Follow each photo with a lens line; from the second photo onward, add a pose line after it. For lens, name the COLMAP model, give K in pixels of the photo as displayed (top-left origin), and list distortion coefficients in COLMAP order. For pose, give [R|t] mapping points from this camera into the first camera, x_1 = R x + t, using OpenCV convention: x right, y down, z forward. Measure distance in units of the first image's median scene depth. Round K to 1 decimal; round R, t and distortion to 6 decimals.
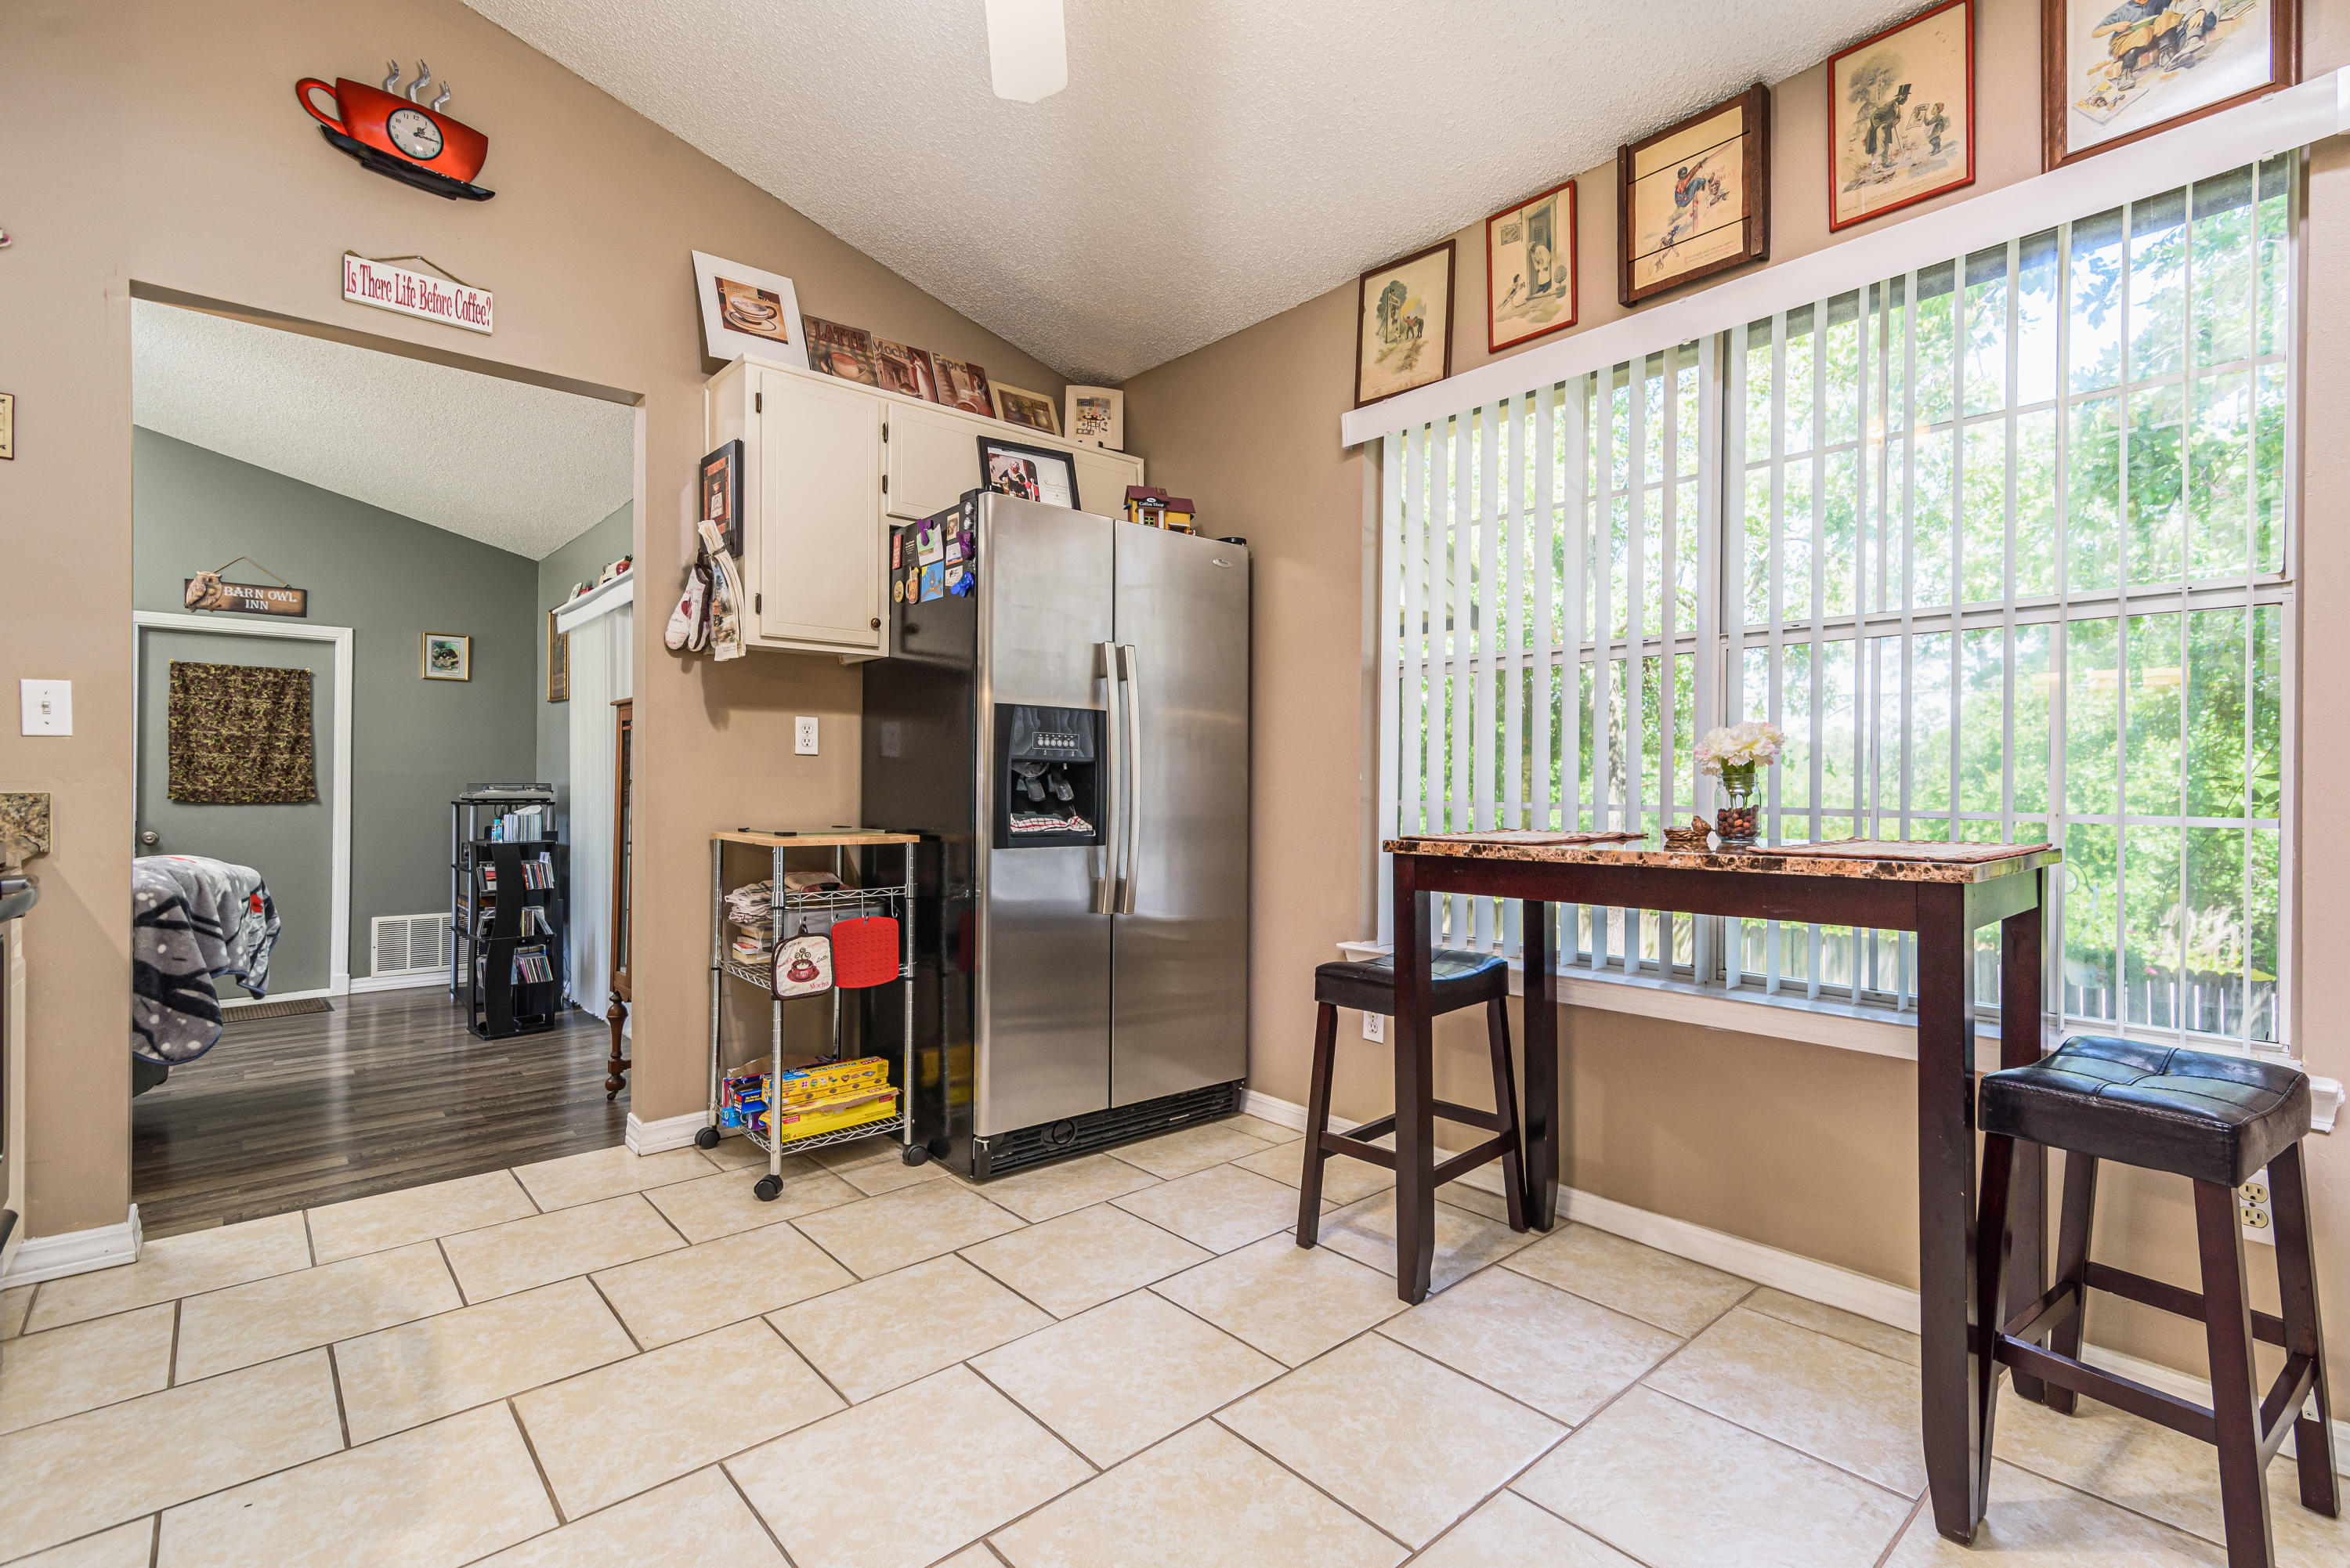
lens RADIAL K [[1077.2, 0, 1199.8], [0, 1077.2, 782.4], [0, 0, 1]] dist [0.019291, -0.004883]
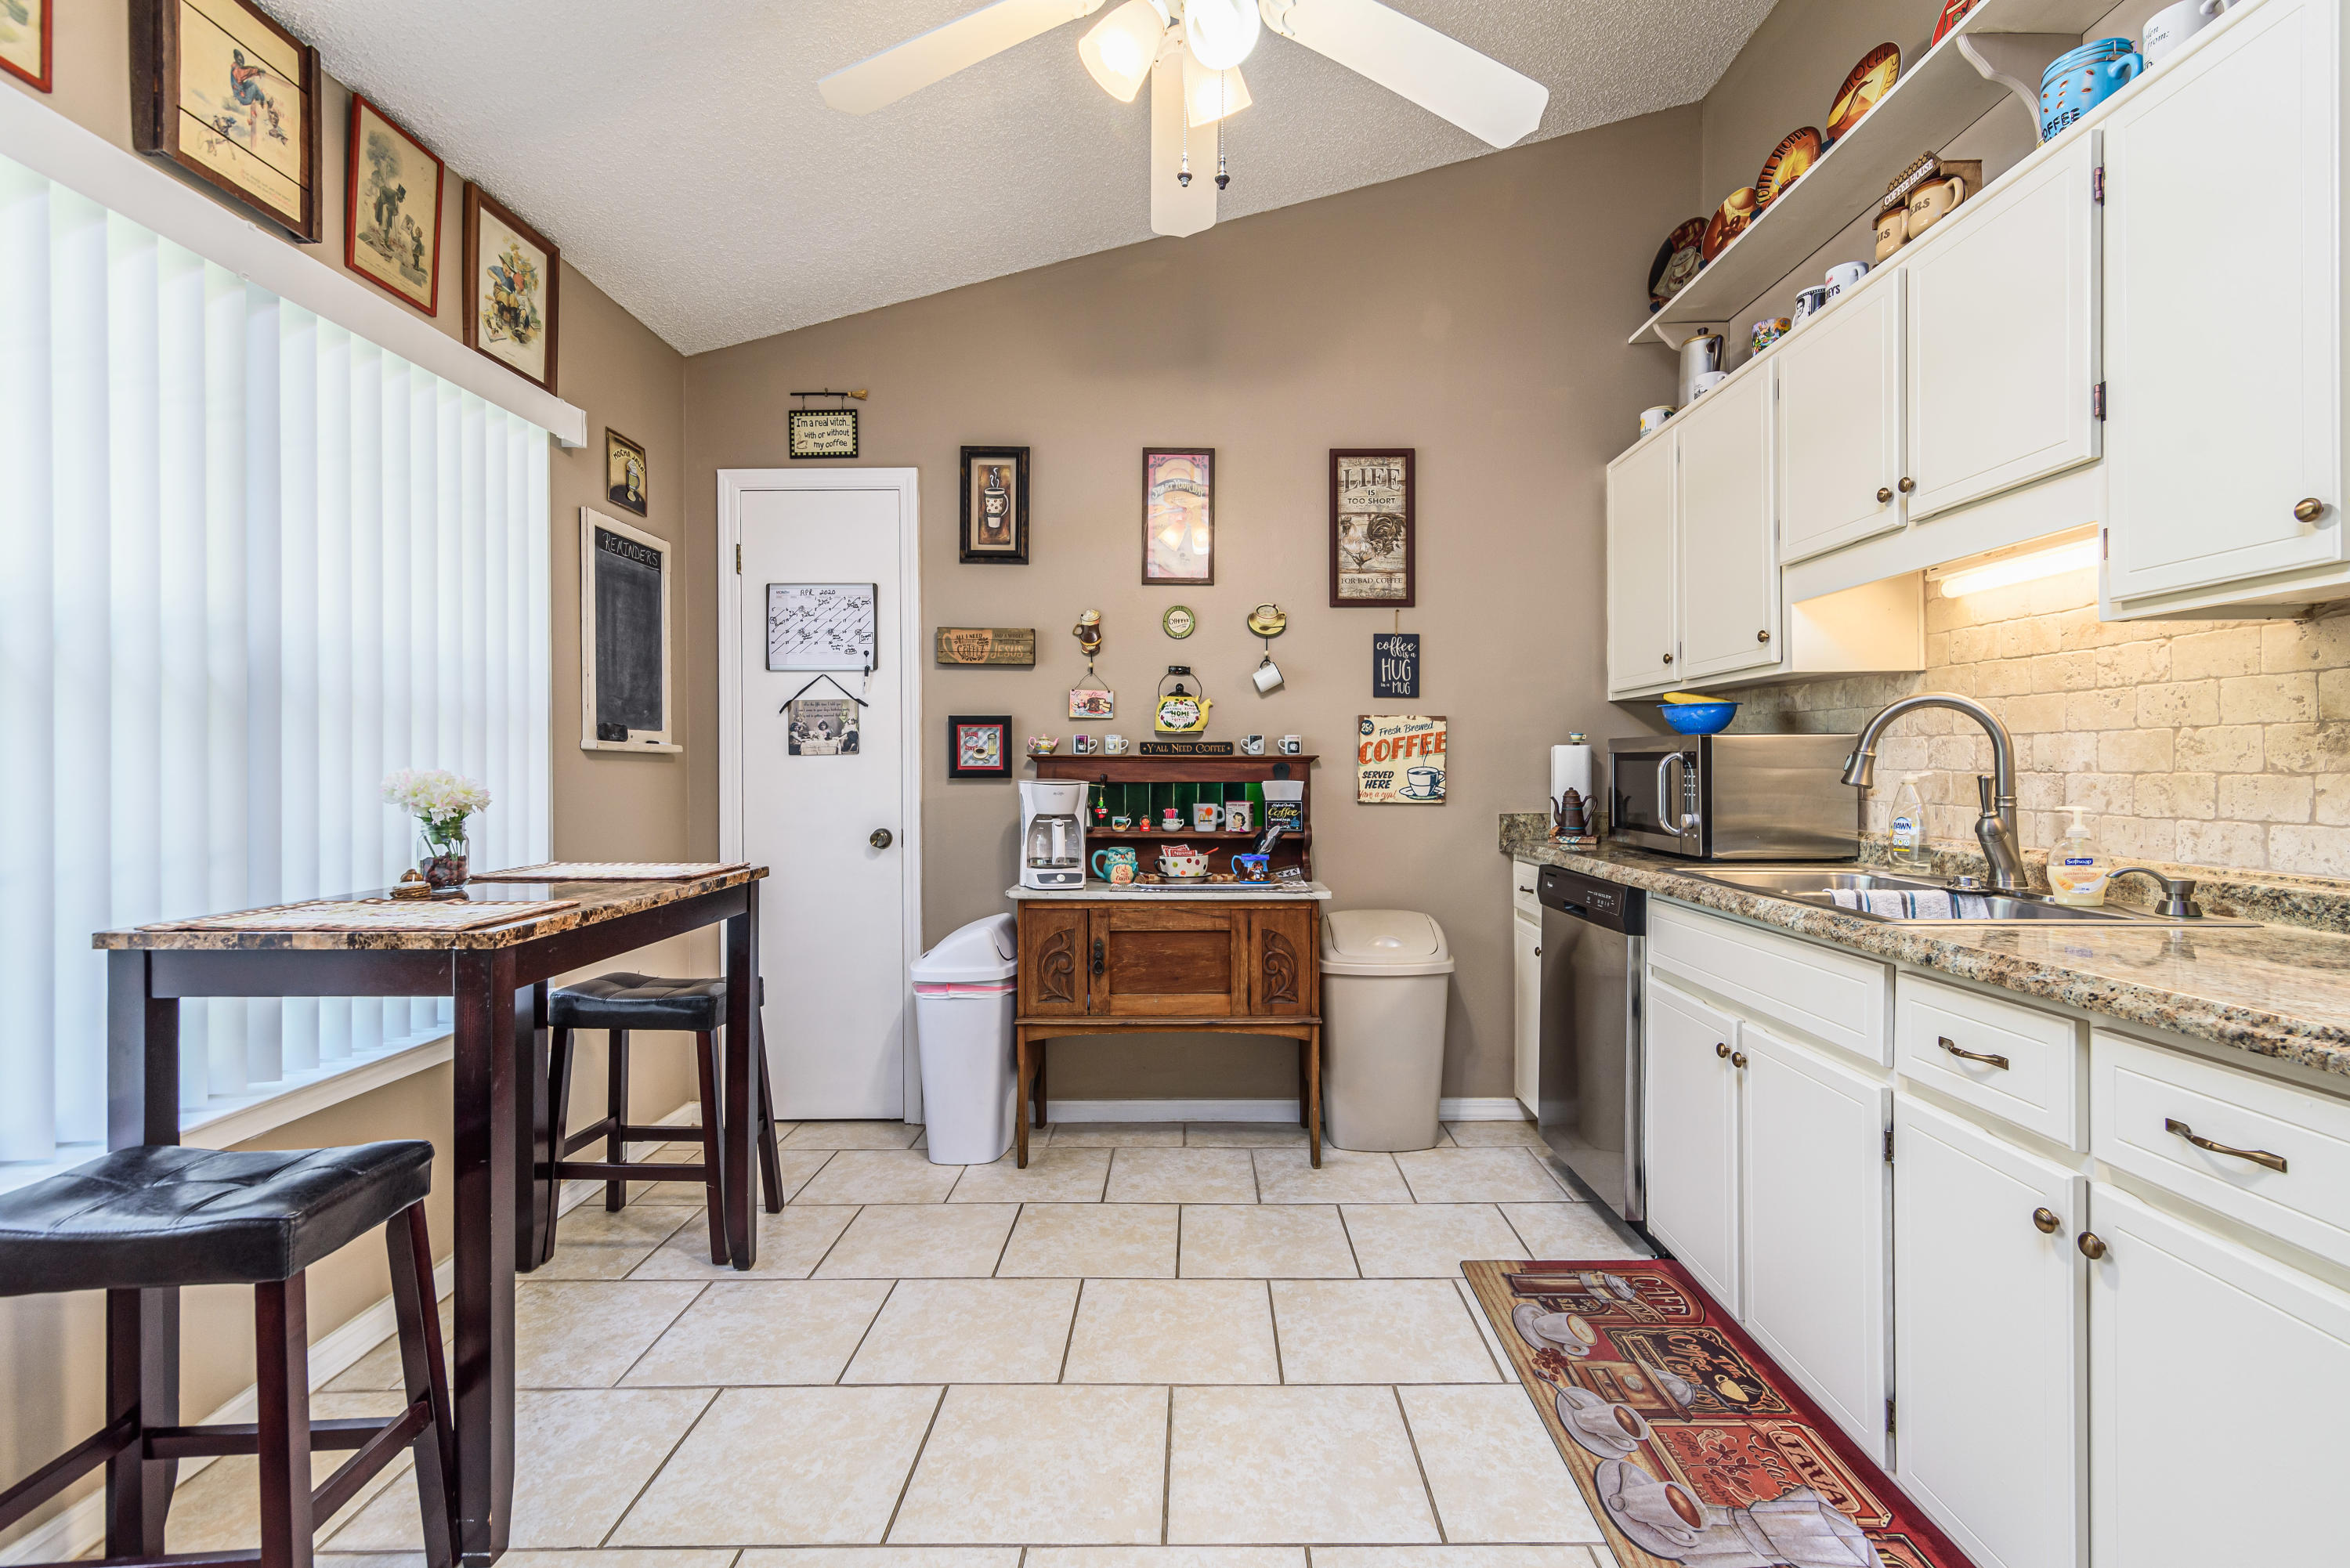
lens RADIAL K [[1077.2, 0, 1202.6], [0, 1077.2, 774.7], [0, 0, 1]] dist [0.019291, -0.004883]
pose [[-0.747573, -0.003400, 0.664171, -0.536692], [-0.000307, 0.999989, 0.004773, -0.043892], [-0.664180, 0.003364, -0.747565, 1.012639]]
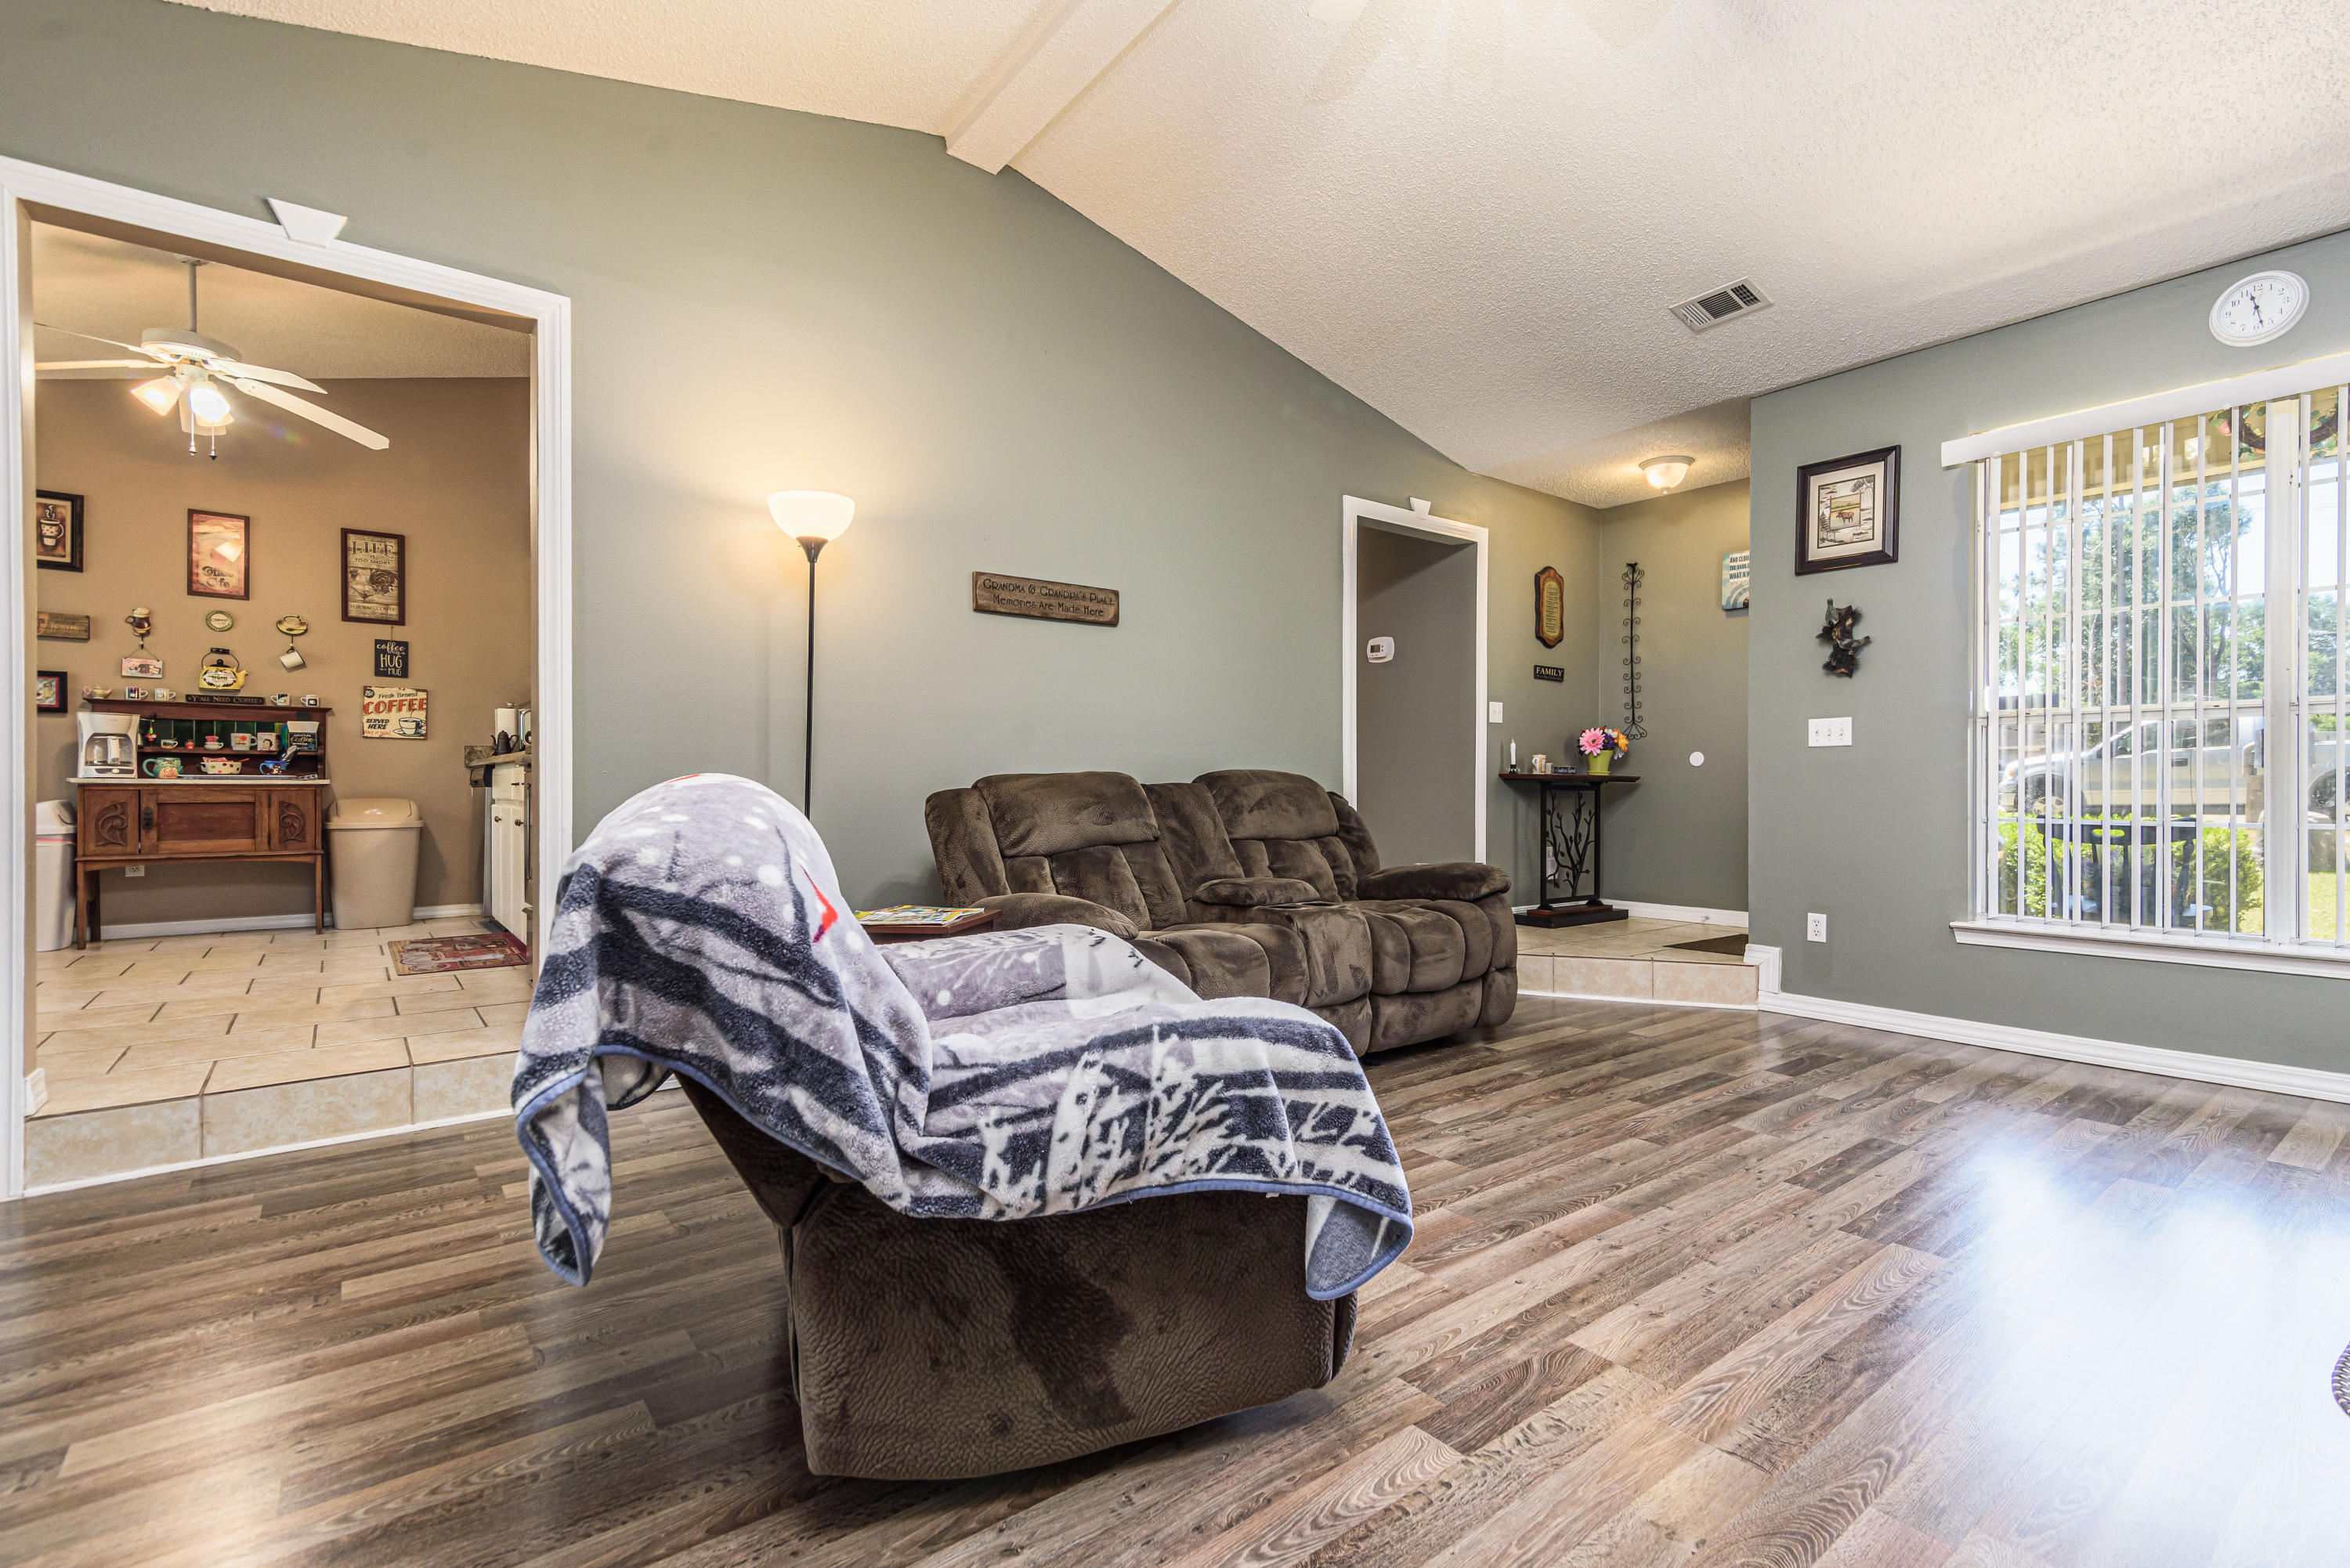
lens RADIAL K [[1077.2, 0, 1202.9], [0, 1077.2, 789.4], [0, 0, 1]] dist [0.019291, -0.004883]
pose [[-0.998366, -0.001083, 0.057133, -1.700670], [-0.001069, 0.999999, 0.000278, 0.105620], [-0.057134, 0.000217, -0.998367, 2.083598]]
